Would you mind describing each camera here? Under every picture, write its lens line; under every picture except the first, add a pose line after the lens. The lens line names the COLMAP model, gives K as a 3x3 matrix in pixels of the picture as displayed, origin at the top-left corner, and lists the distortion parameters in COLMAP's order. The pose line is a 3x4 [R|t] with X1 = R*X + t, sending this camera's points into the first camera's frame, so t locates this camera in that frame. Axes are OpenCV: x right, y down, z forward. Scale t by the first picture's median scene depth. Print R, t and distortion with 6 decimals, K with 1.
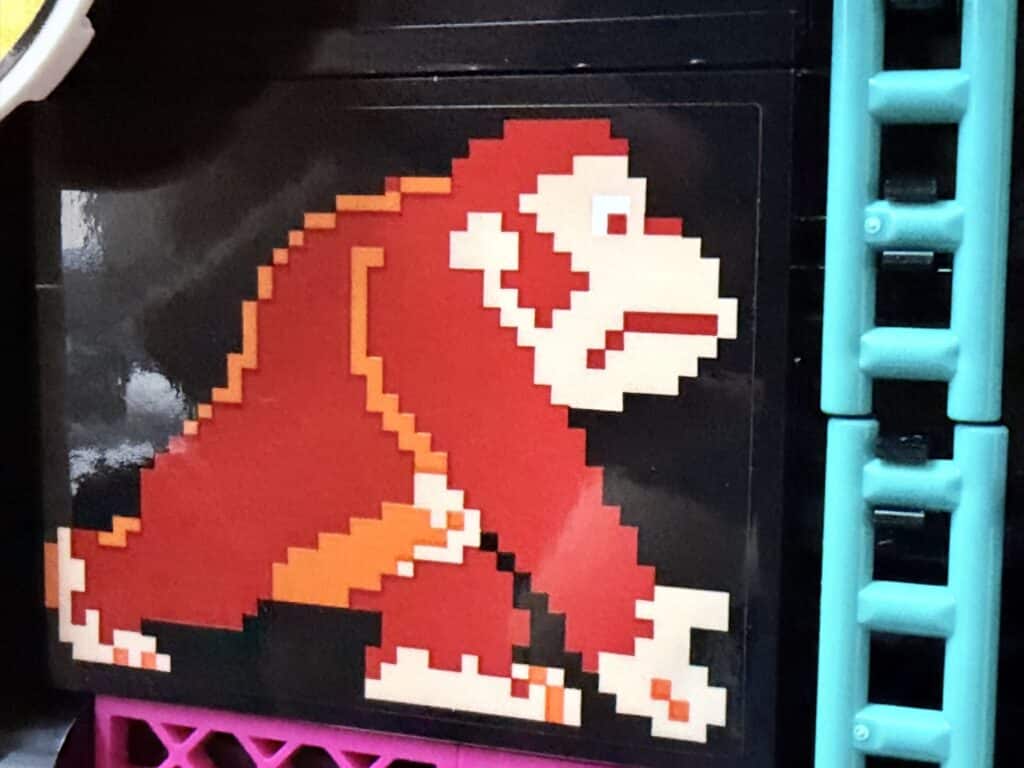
lens RADIAL K [[1792.1, 0, 512.6], [0, 1792.1, 414.3], [0, 0, 1]] dist [0.019152, 0.015565]
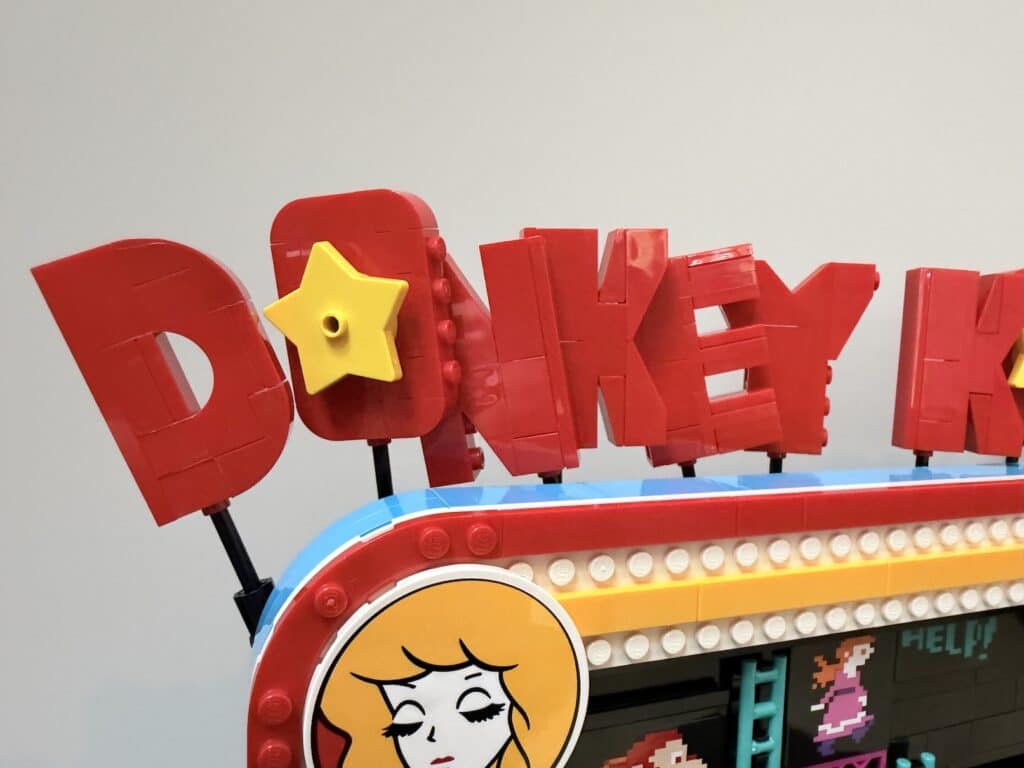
lens RADIAL K [[740.9, 0, 575.2], [0, 740.9, 386.3], [0, 0, 1]] dist [0.001486, -0.000154]
pose [[0.702330, -0.035696, 0.710956, -0.940985], [0.046240, 0.998920, 0.004475, -0.751320], [-0.710348, 0.029732, 0.703222, 0.186418]]
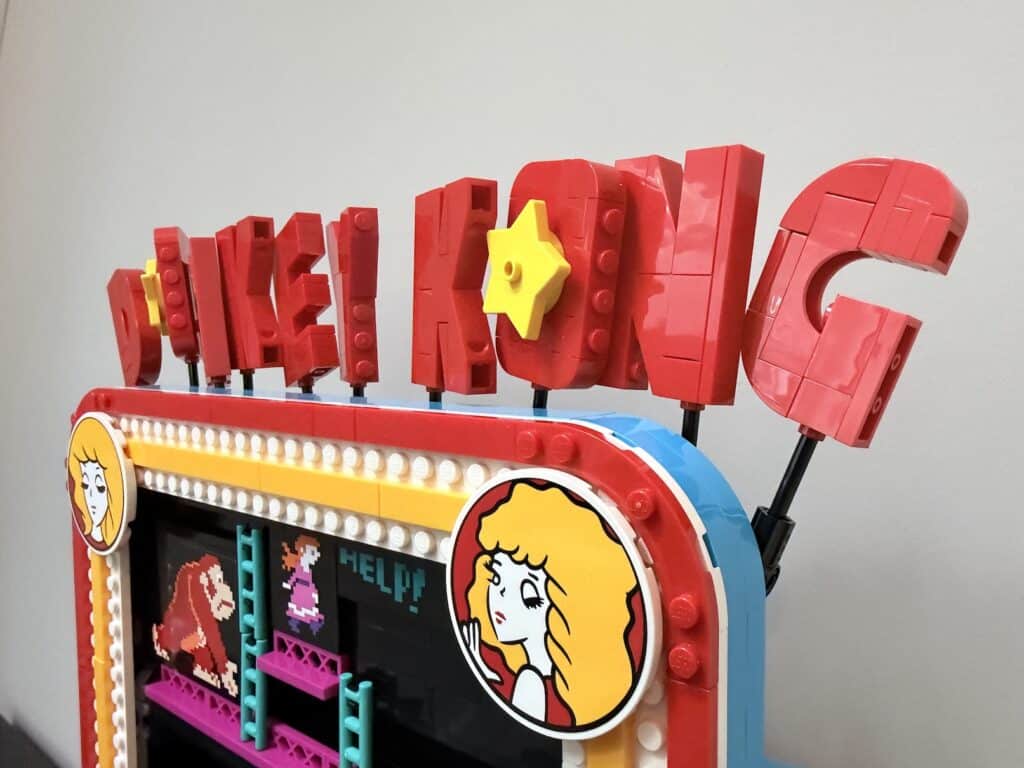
lens RADIAL K [[740.9, 0, 575.2], [0, 740.9, 386.3], [0, 0, 1]] dist [0.001486, -0.000154]
pose [[0.970927, -0.001562, -0.239369, 1.346956], [-0.009063, 0.999022, -0.043282, -0.510100], [0.239202, 0.044193, 0.969964, -0.618443]]
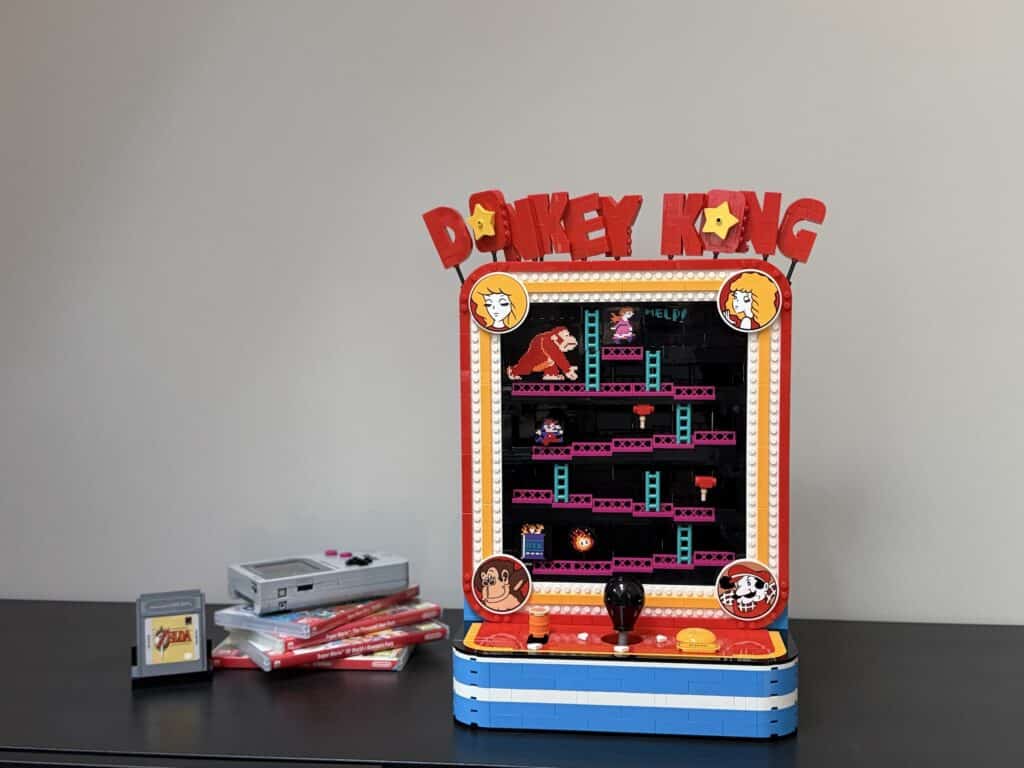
lens RADIAL K [[1188.1, 0, 507.7], [0, 1188.1, 385.9], [0, 0, 1]] dist [0.119501, -0.007082]
pose [[0.957347, -0.046515, 0.285172, -2.460510], [0.049917, 0.998742, -0.004670, 0.231495], [-0.284596, 0.018706, 0.958465, -6.130921]]
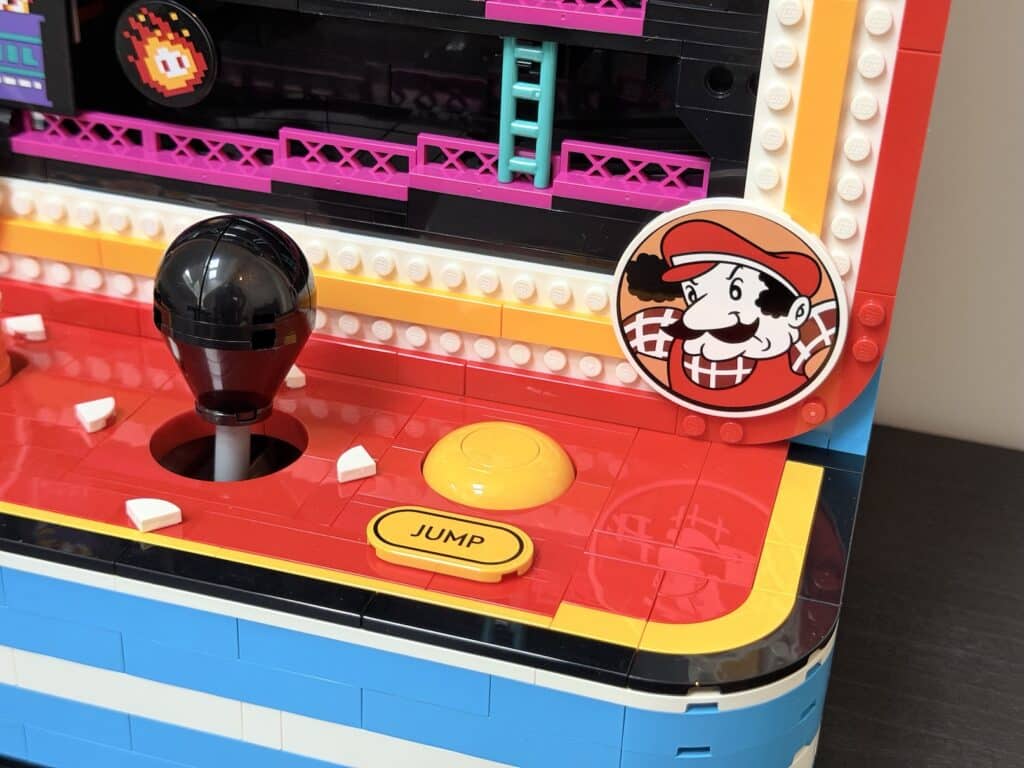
lens RADIAL K [[1496.9, 0, 502.5], [0, 1496.9, 387.7], [0, 0, 1]] dist [0.172554, -0.413020]
pose [[0.993423, -0.033722, 0.109427, 0.388094], [-0.013755, 0.913583, 0.406419, 0.660374], [-0.113676, -0.405251, 0.907110, -1.628728]]
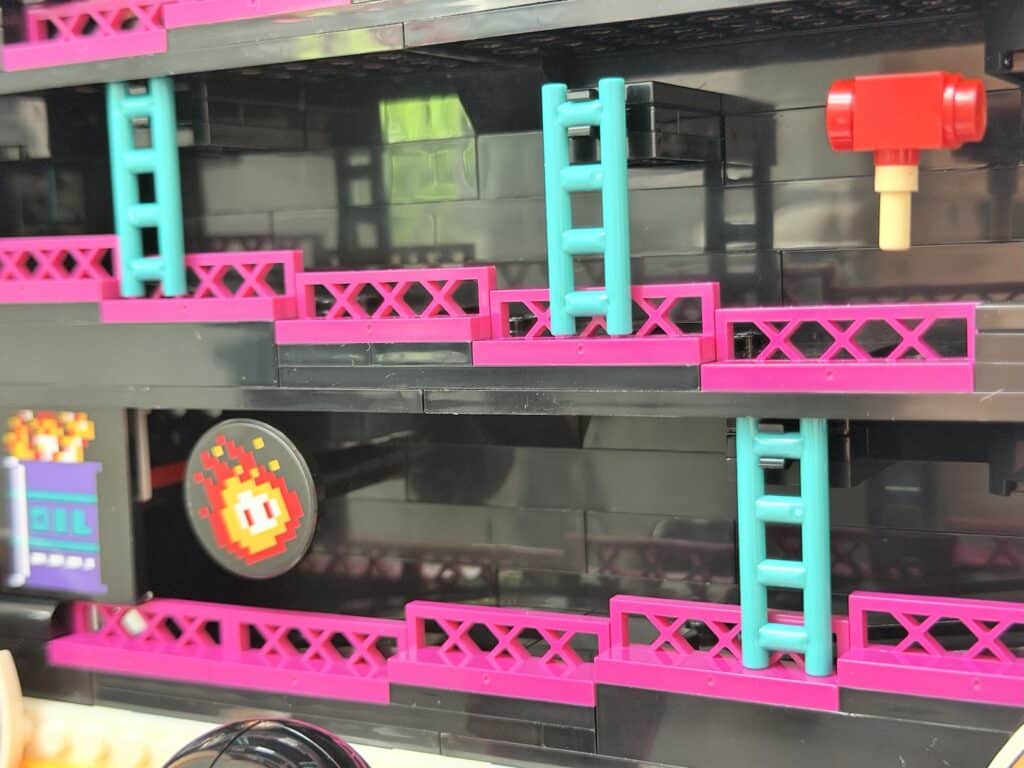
lens RADIAL K [[1496.9, 0, 502.5], [0, 1496.9, 387.7], [0, 0, 1]] dist [0.172554, -0.413020]
pose [[0.993680, -0.048333, -0.101309, 0.598160], [0.048945, 0.998795, 0.003562, 1.080907], [0.101015, -0.008498, 0.994849, -0.688726]]
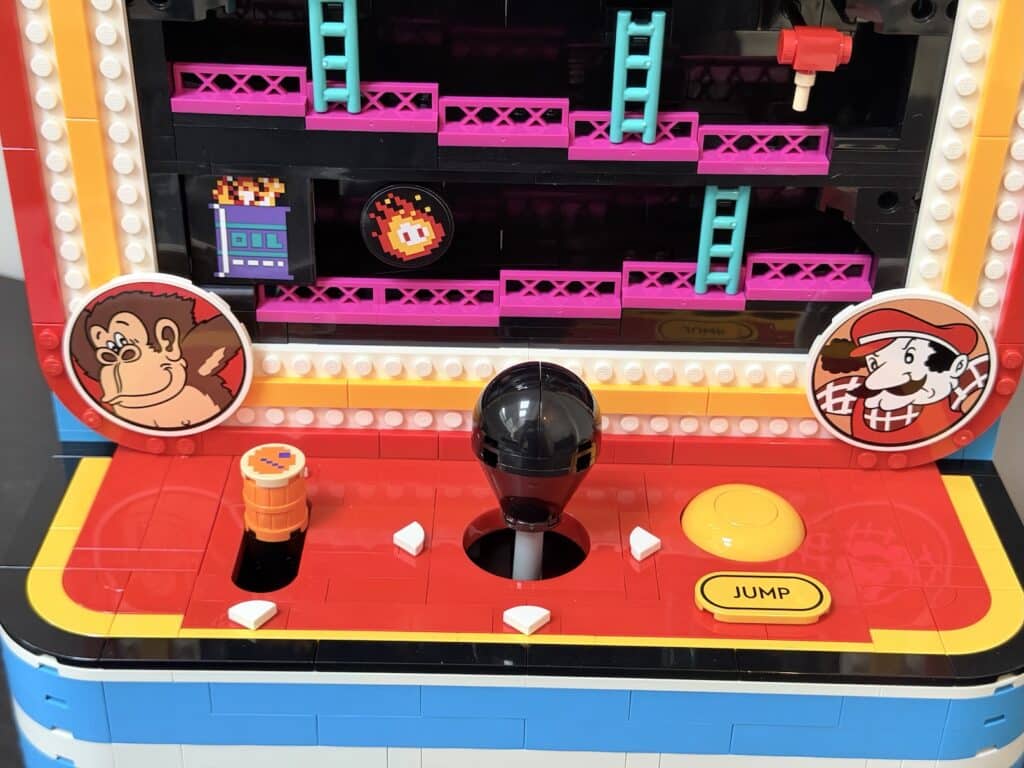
lens RADIAL K [[1496.9, 0, 502.5], [0, 1496.9, 387.7], [0, 0, 1]] dist [0.172554, -0.413020]
pose [[0.923539, -0.200319, 0.327031, -0.767498], [0.031723, 0.889721, 0.455401, 0.110604], [-0.382191, -0.410206, 0.828047, -1.697622]]
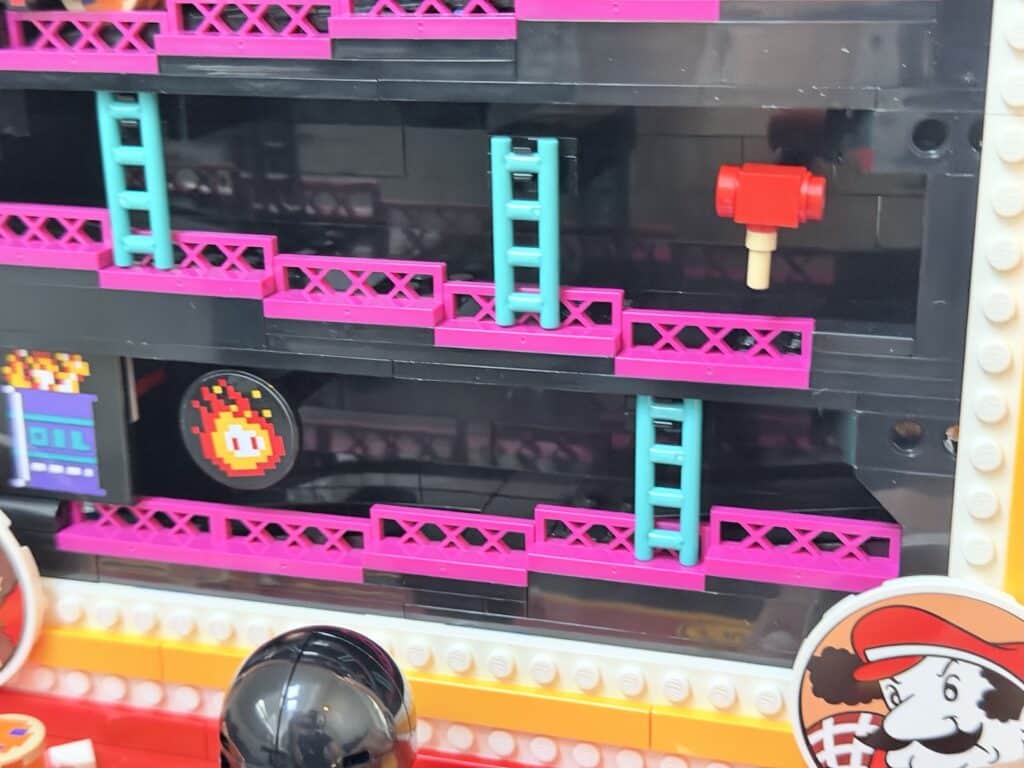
lens RADIAL K [[1469.0, 0, 527.0], [0, 1469.0, 385.3], [0, 0, 1]] dist [0.157100, -0.367407]
pose [[0.992076, -0.068793, 0.105132, 0.316715], [0.042524, 0.971244, 0.234256, 0.643648], [-0.118224, -0.227930, 0.966474, -1.112024]]
